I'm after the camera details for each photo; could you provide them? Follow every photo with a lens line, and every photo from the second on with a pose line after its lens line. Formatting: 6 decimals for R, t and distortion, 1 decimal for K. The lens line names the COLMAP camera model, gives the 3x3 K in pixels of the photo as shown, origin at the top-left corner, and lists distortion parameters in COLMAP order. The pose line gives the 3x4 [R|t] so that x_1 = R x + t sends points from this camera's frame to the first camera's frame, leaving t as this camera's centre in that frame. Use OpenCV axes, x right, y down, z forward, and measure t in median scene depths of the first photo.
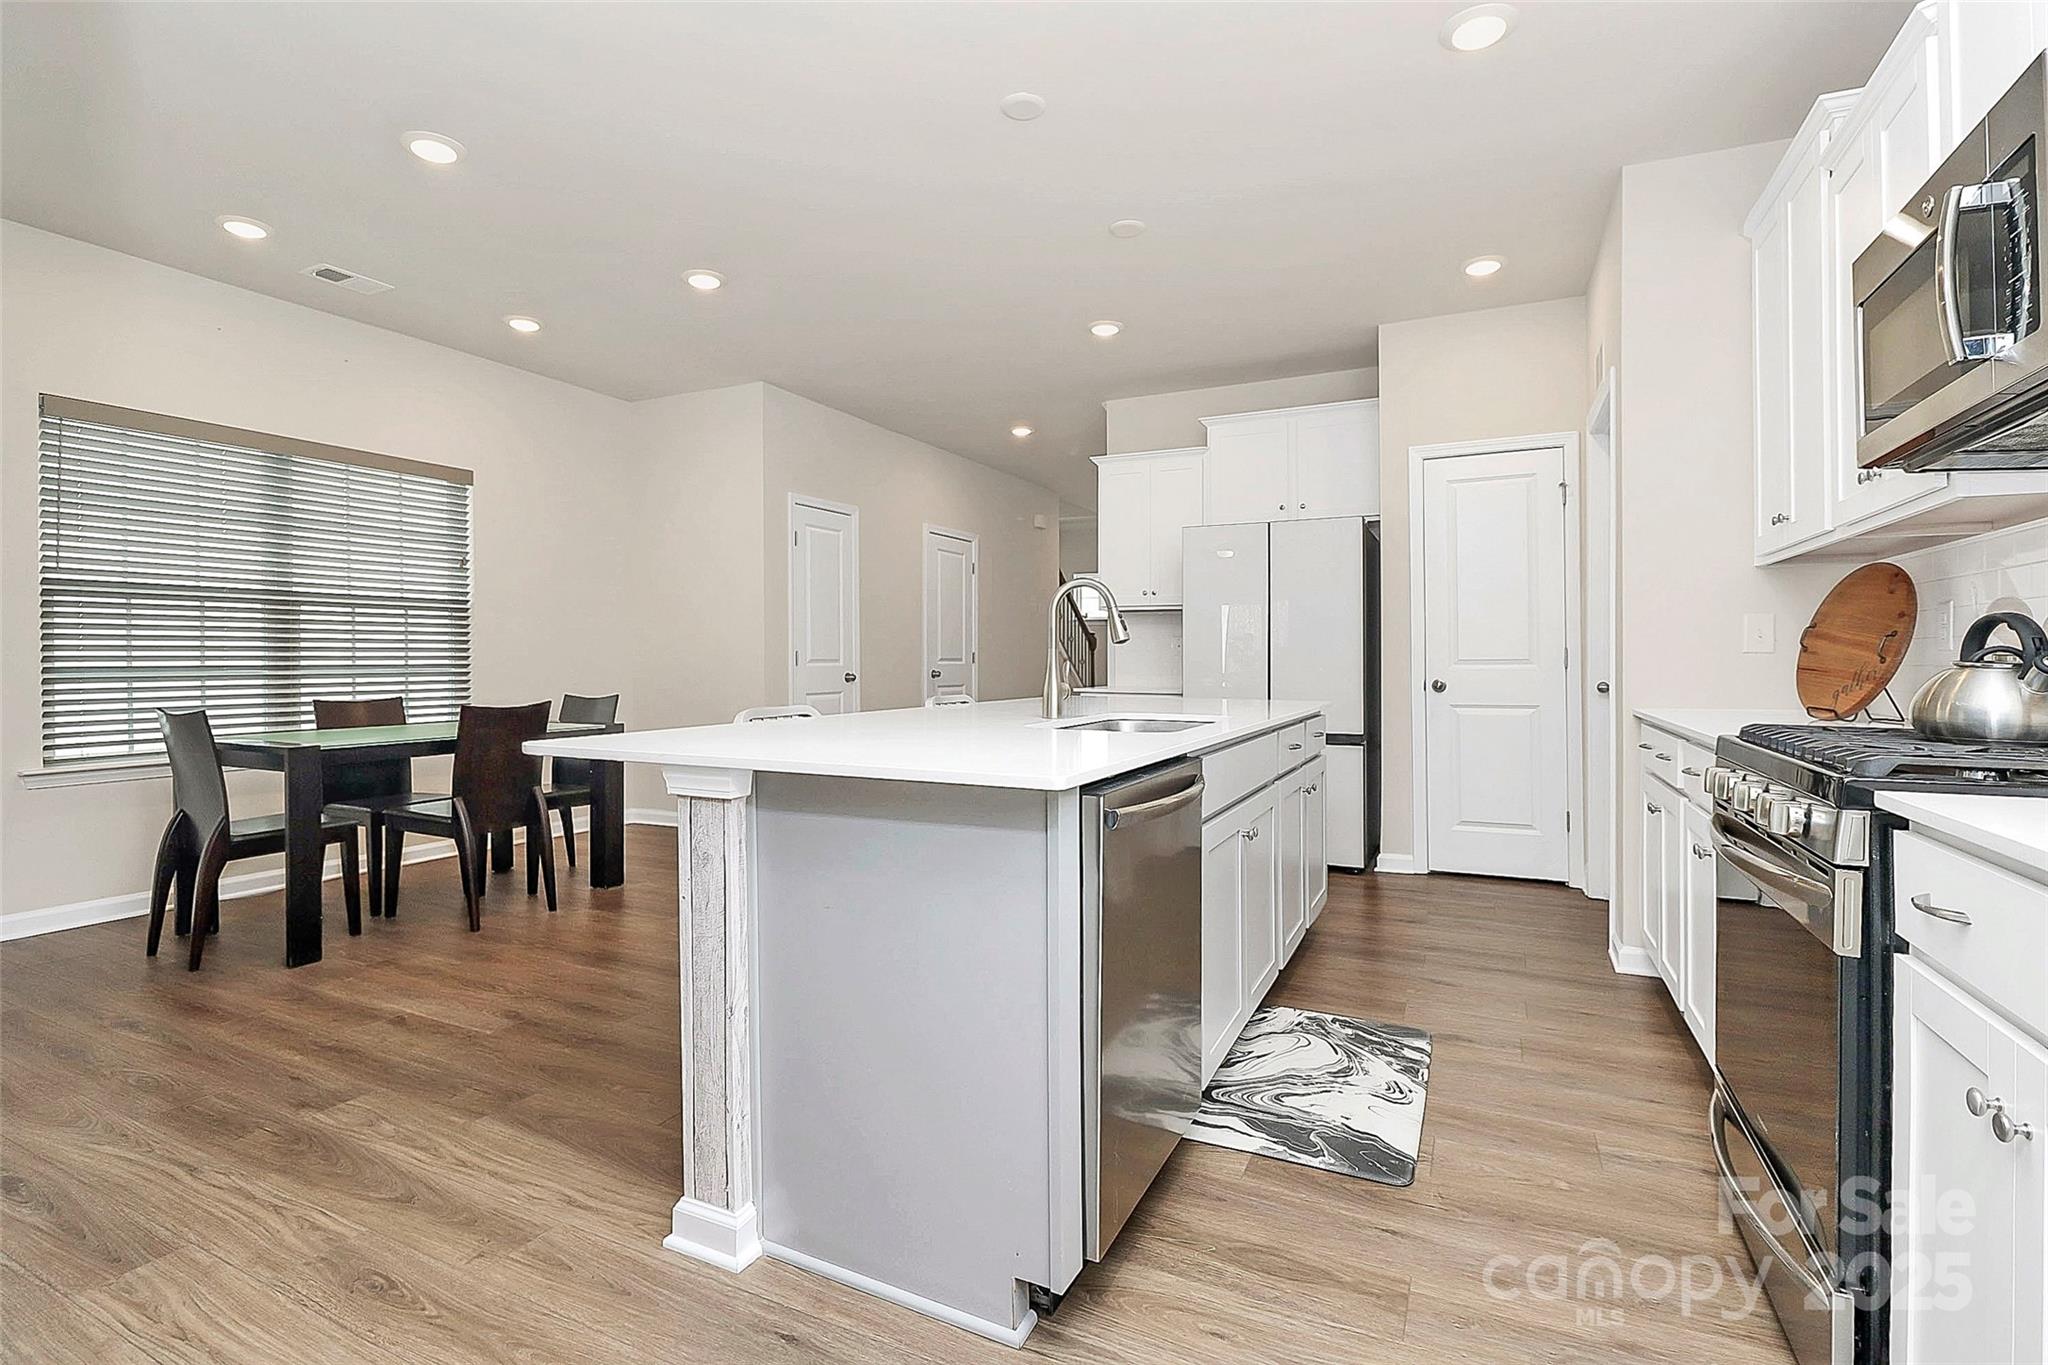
lens RADIAL K [[966.5, 0, 1020.9], [0, 966.5, 650.1], [0, 0, 1]] dist [0.001381, -0.011841]
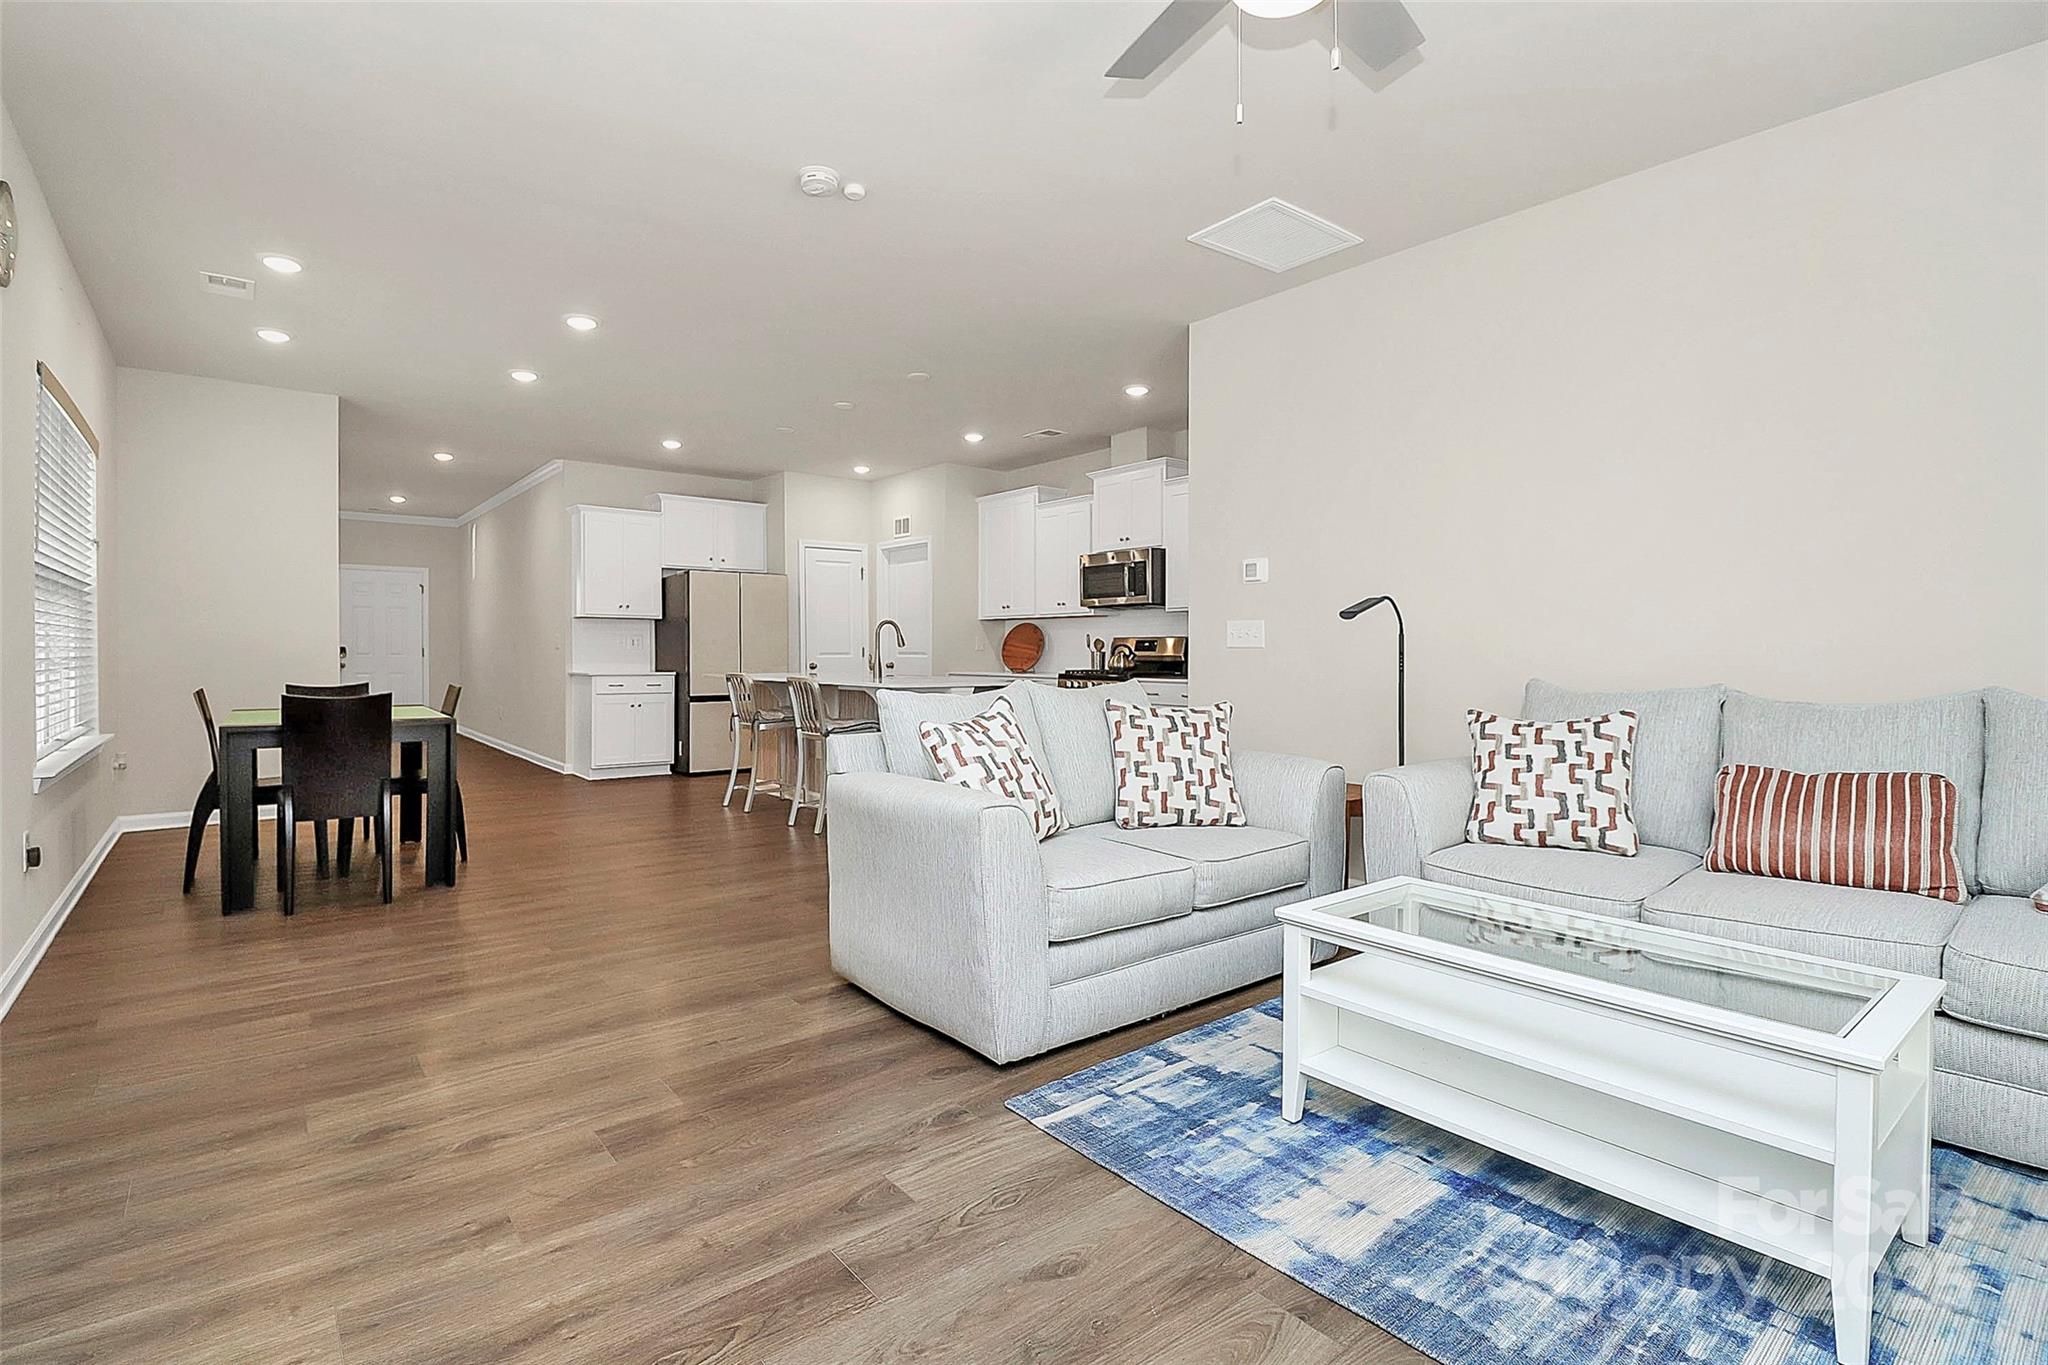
lens RADIAL K [[980.7, 0, 1013.0], [0, 980.7, 664.6], [0, 0, 1]] dist [-0.001280, -0.012953]
pose [[0.439524, -0.008036, 0.898195, -1.650869], [-0.011222, 0.999833, 0.014436, 0.000155], [-0.898161, -0.016424, 0.439360, -0.309687]]
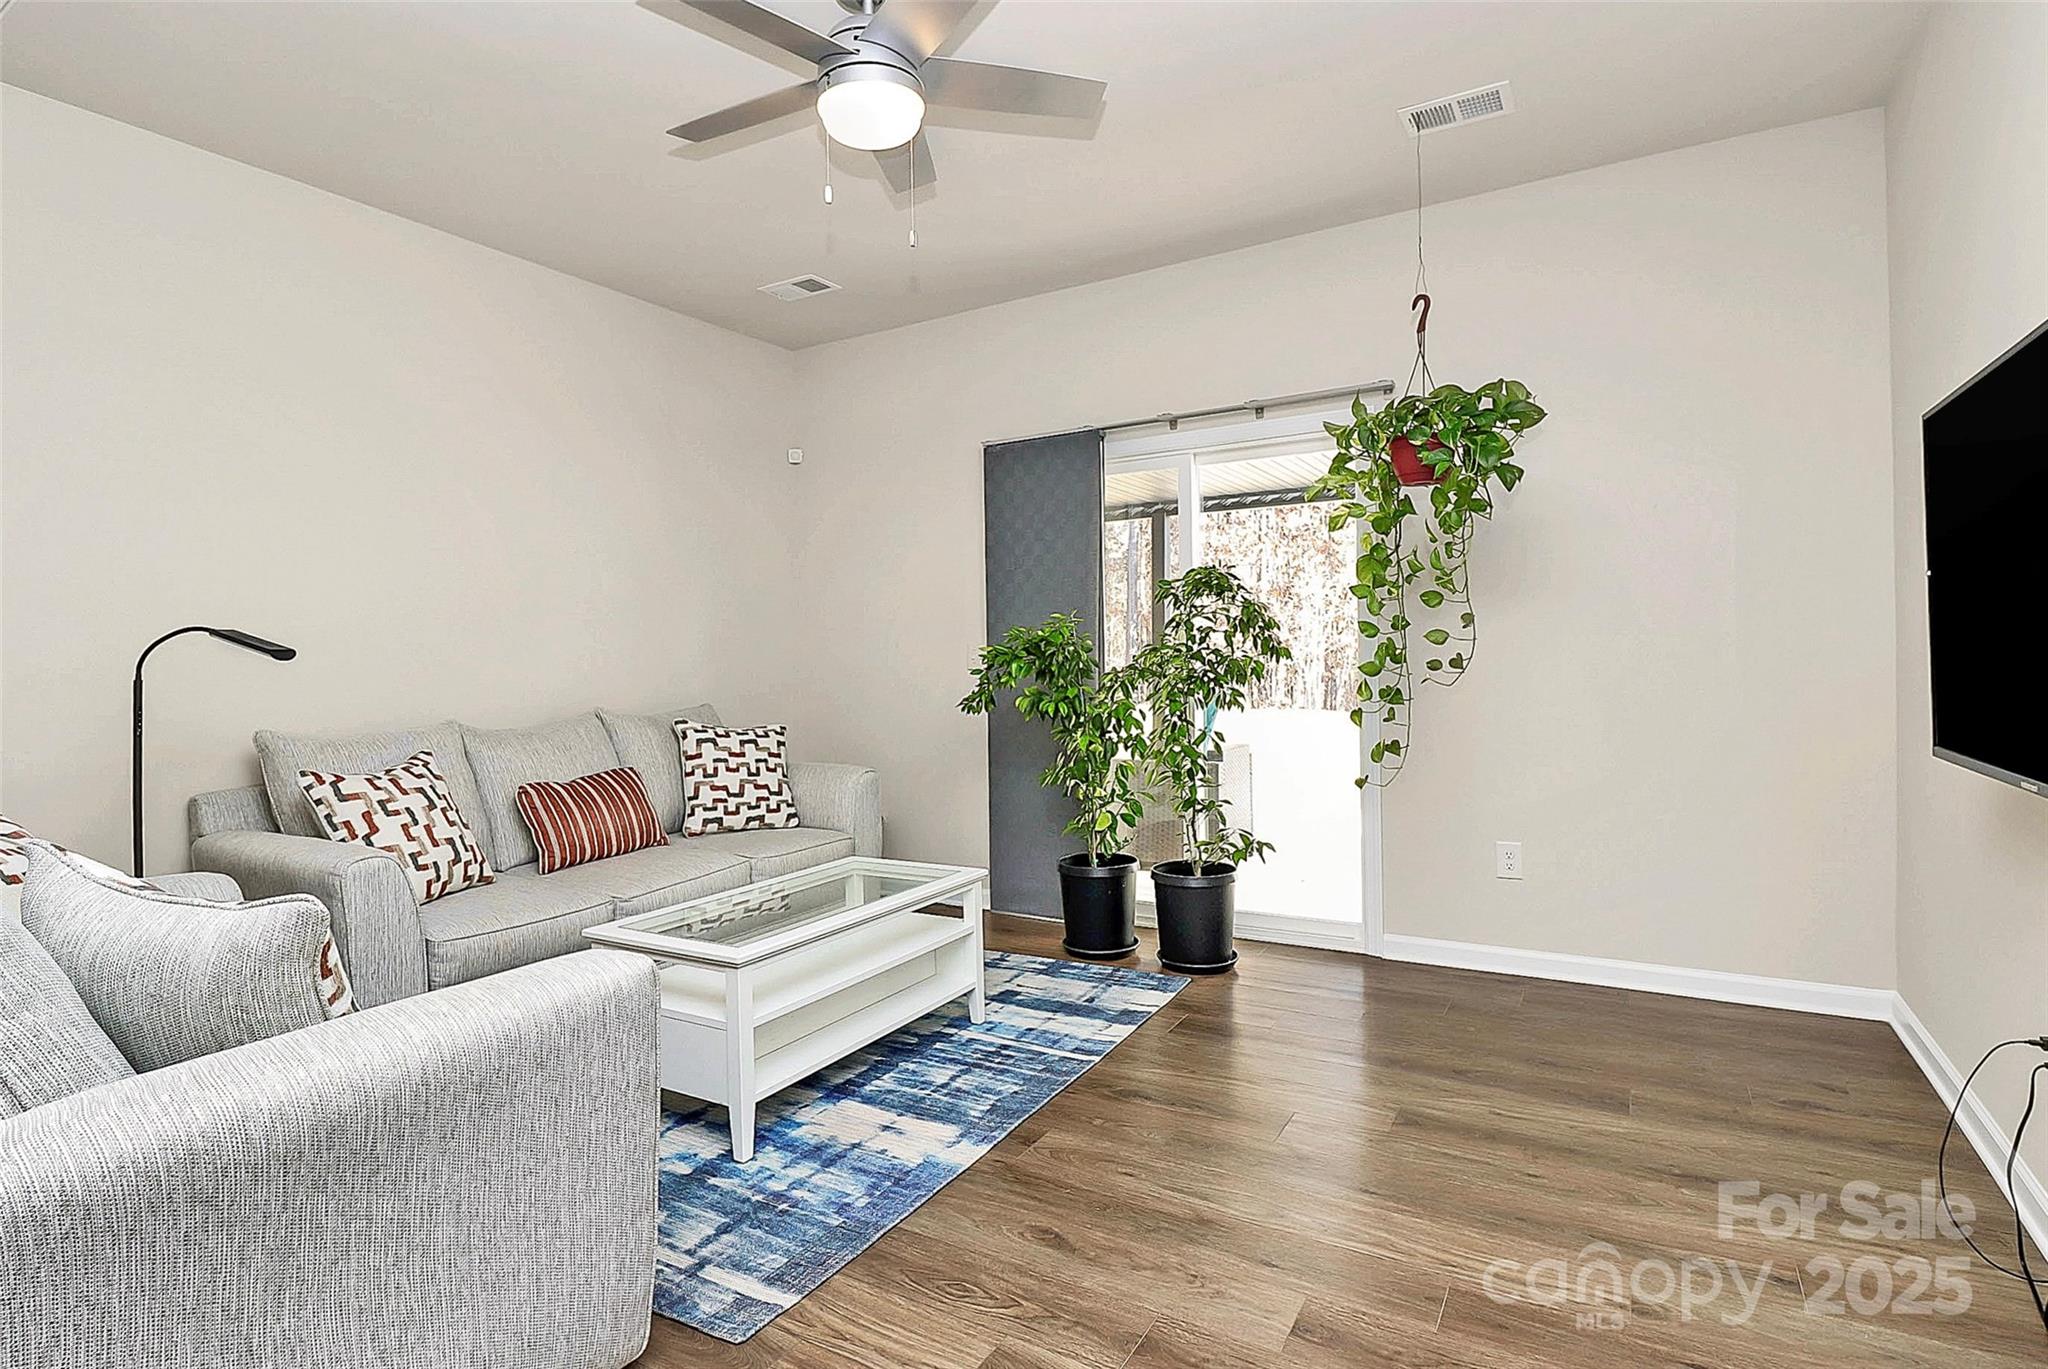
lens RADIAL K [[1021.2, 0, 1025.0], [0, 1021.2, 663.9], [0, 0, 1]] dist [0.000111, -0.000969]
pose [[-0.996174, 0.021774, 0.084642, -1.219365], [0.021812, 0.999762, -0.000484, -0.020851], [-0.084632, 0.001364, -0.996411, 0.516937]]
